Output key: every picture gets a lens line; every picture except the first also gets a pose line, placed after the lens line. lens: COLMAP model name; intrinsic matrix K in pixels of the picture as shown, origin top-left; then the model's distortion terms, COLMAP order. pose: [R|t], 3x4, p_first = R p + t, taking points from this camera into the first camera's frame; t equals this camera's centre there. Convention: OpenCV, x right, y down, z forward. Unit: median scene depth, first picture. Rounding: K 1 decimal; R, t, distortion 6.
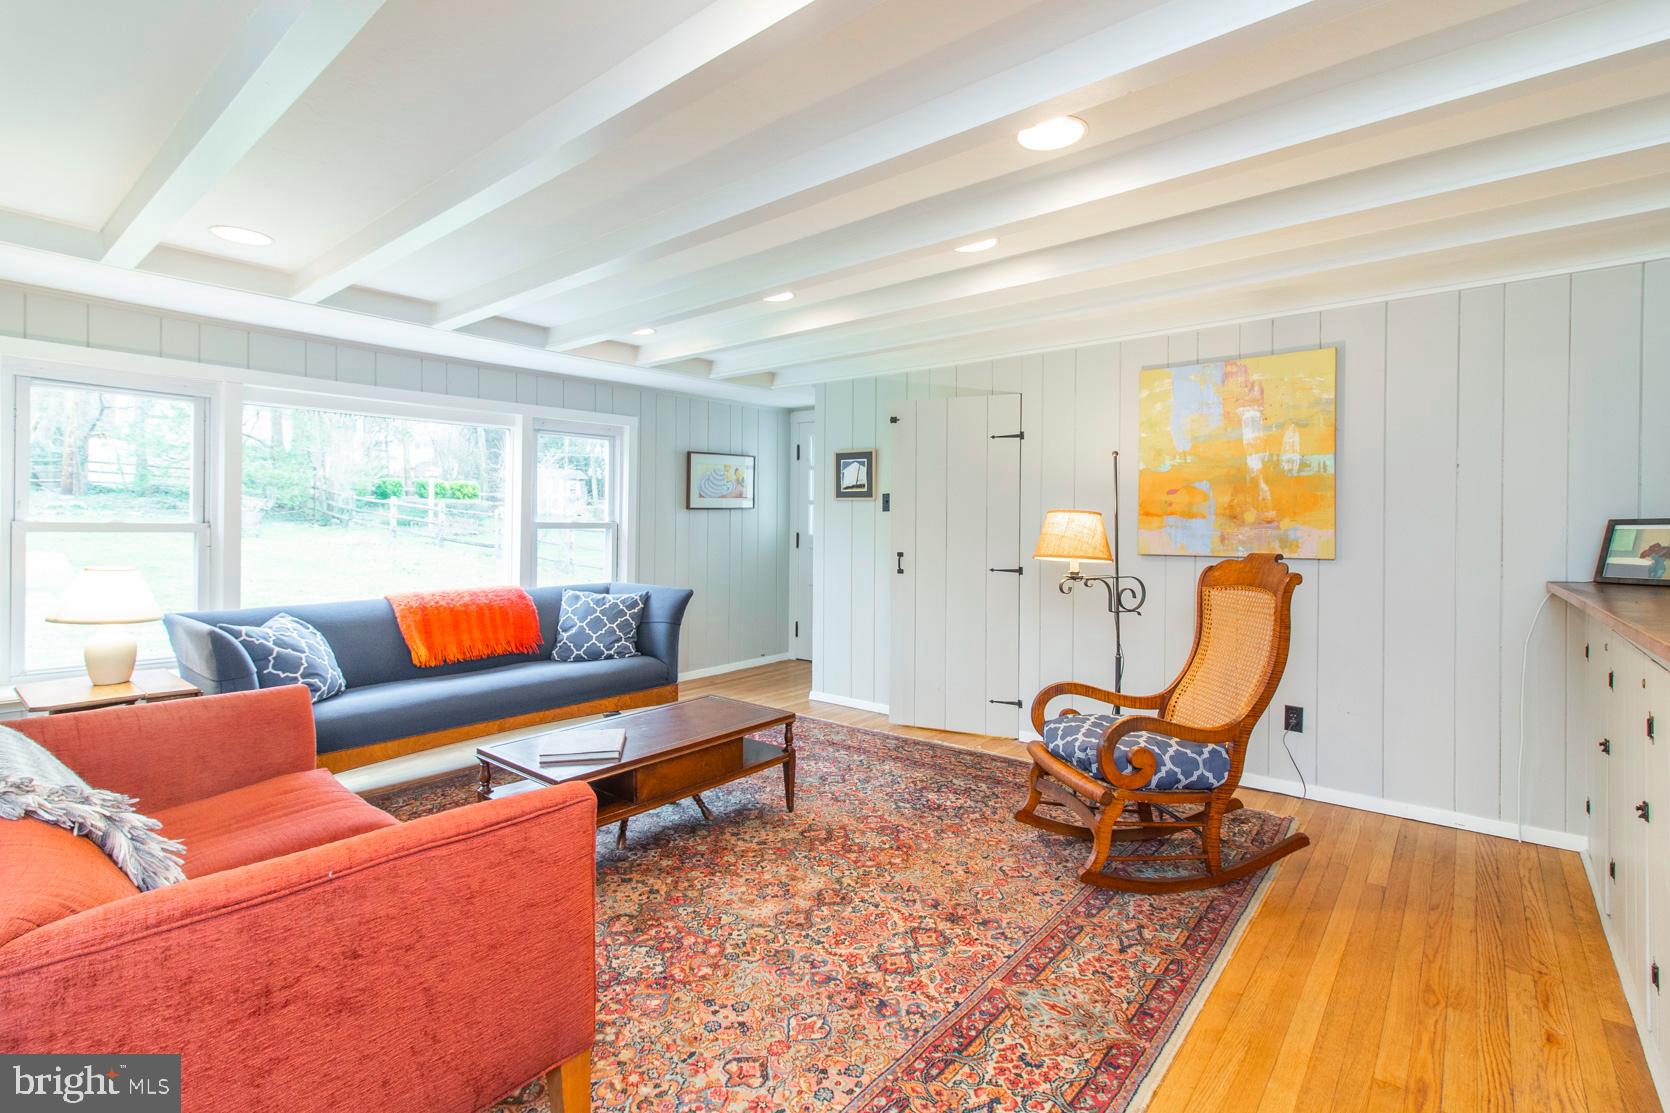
lens RADIAL K [[750.8, 0, 882.4], [0, 750.8, 524.4], [0, 0, 1]] dist [0.002889, 0.000207]
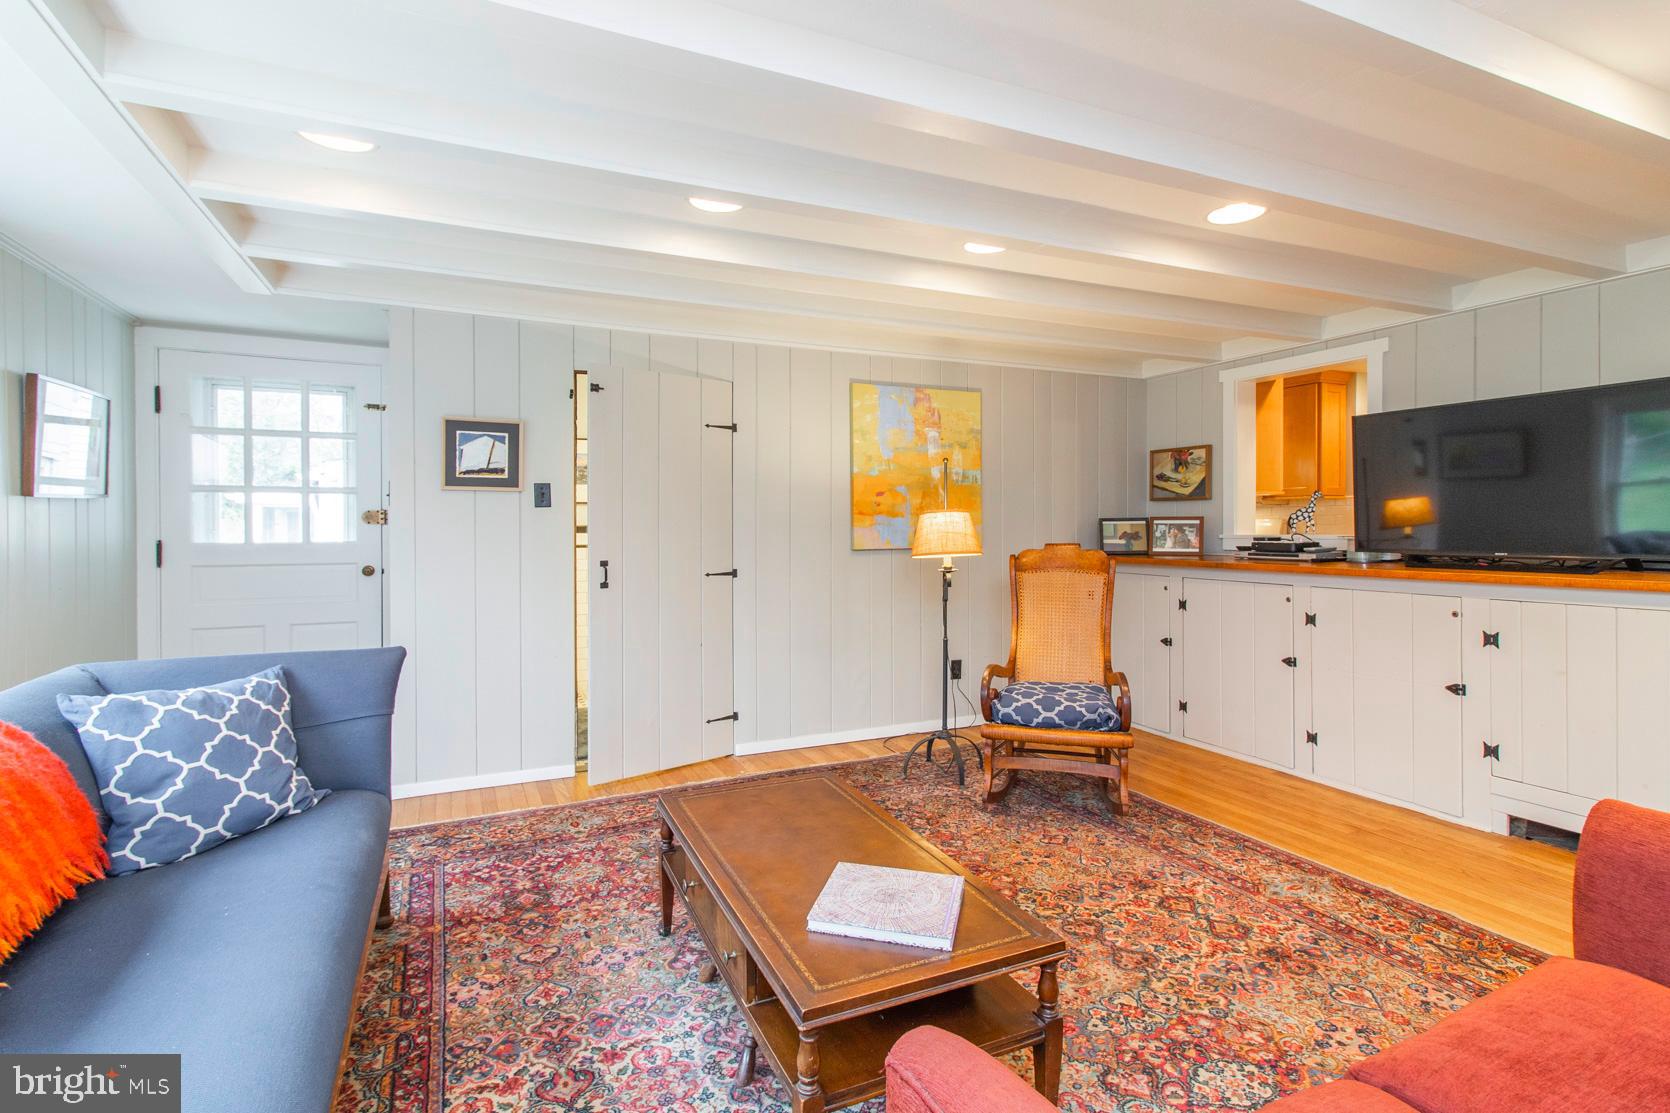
lens RADIAL K [[747.9, 0, 785.7], [0, 747.9, 528.1], [0, 0, 1]] dist [0.001578, 0.000424]
pose [[0.501833, -0.013089, 0.864866, -0.853891], [0.004813, 0.999912, 0.012340, -0.007981], [-0.864951, -0.002031, 0.501852, 0.702484]]
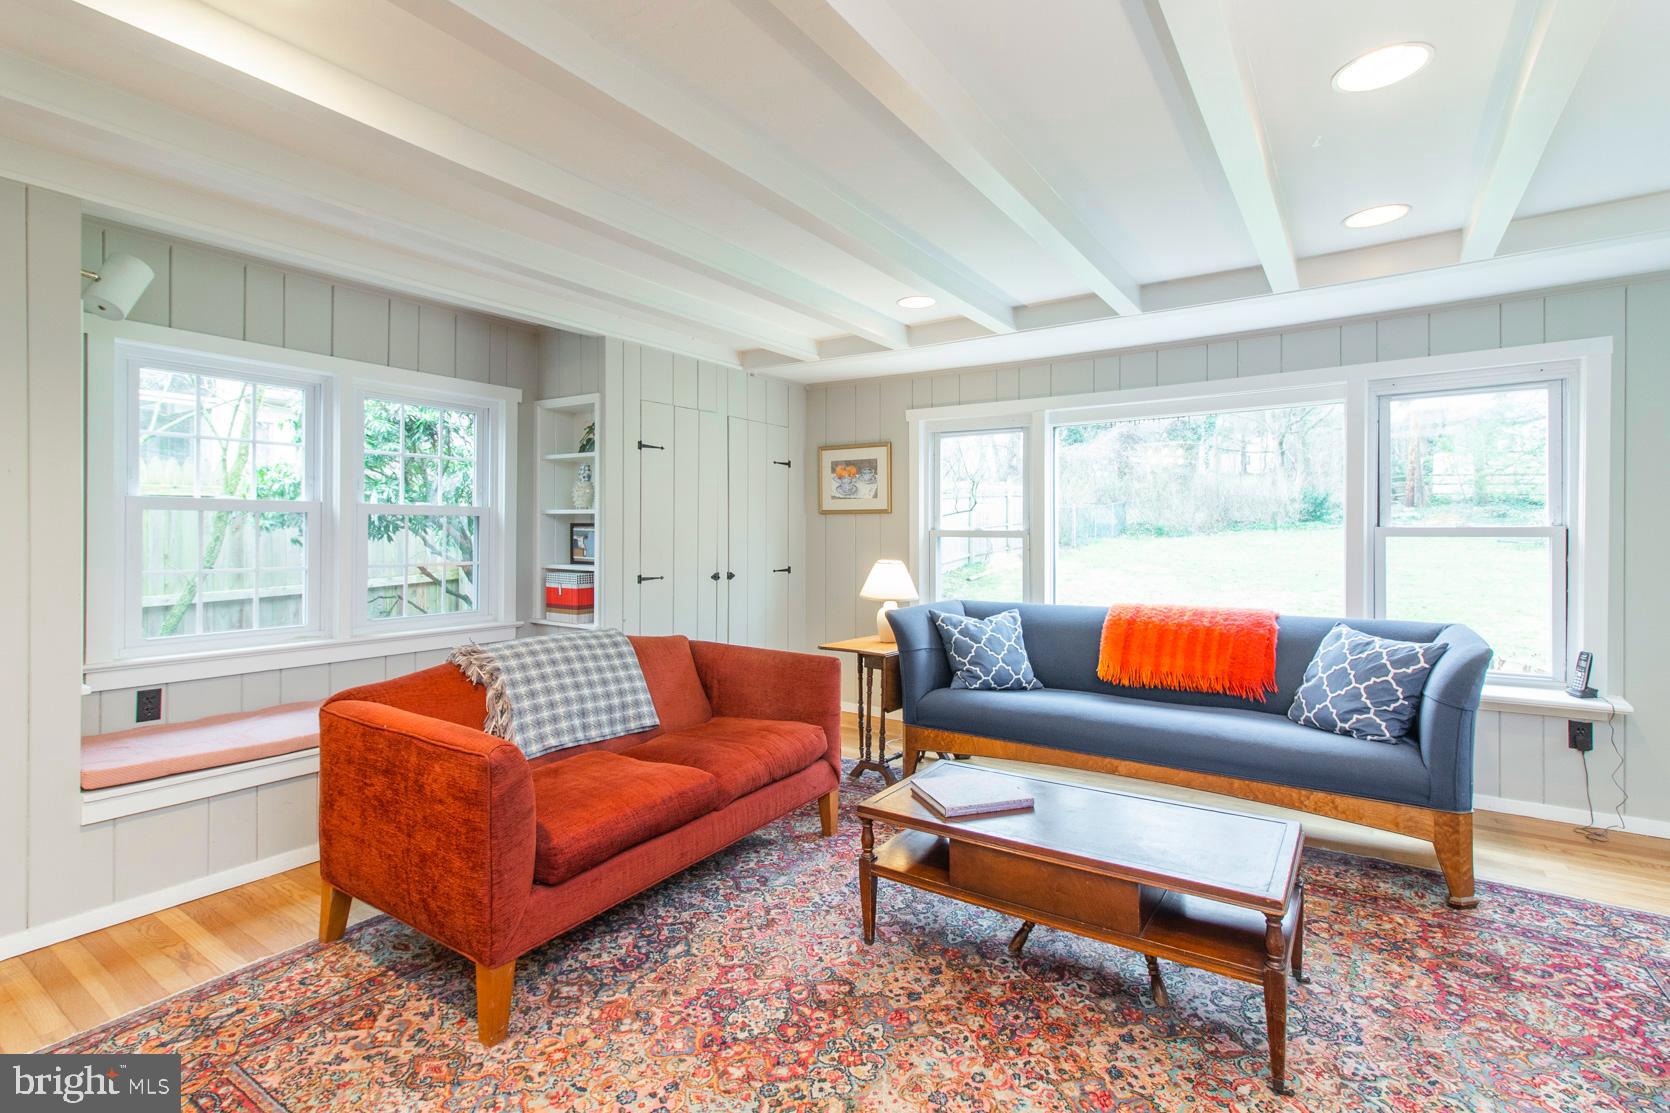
lens RADIAL K [[789.1, 0, 797.6], [0, 789.1, 528.1], [0, 0, 1]] dist [0.004454, 0.000291]
pose [[0.041323, -0.008704, -0.999108, 0.429596], [0.001200, 0.999962, -0.008662, 0.006003], [0.999145, -0.000841, 0.041332, 0.700053]]
